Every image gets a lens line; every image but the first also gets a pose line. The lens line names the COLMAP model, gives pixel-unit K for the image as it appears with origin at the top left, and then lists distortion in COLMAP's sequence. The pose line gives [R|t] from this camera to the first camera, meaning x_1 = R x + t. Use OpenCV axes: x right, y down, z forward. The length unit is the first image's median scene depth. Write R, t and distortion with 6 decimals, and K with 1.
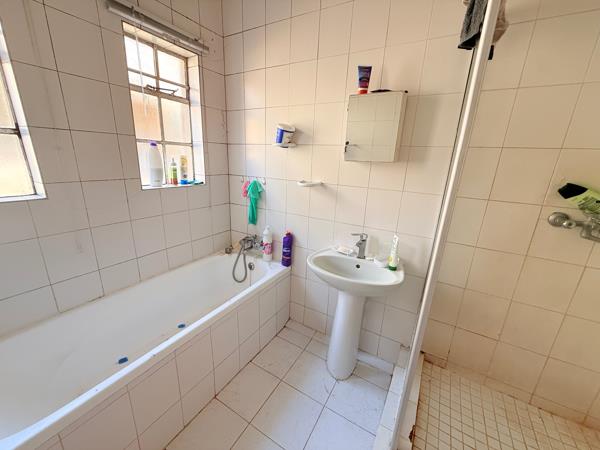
lens RADIAL K [[238.0, 0, 299.5], [0, 238.0, 225.1], [0, 0, 1]] dist [0.000218, -0.000129]
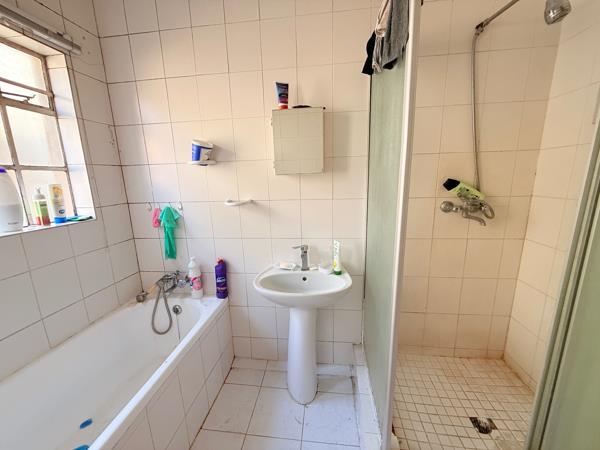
lens RADIAL K [[238.0, 0, 299.2], [0, 238.0, 225.0], [0, 0, 1]] dist [0.000218, -0.000129]
pose [[0.913096, -0.147214, 0.380243, -0.108553], [0.175000, 0.983782, -0.039357, -0.010549], [-0.368282, 0.102479, 0.924049, 0.070268]]
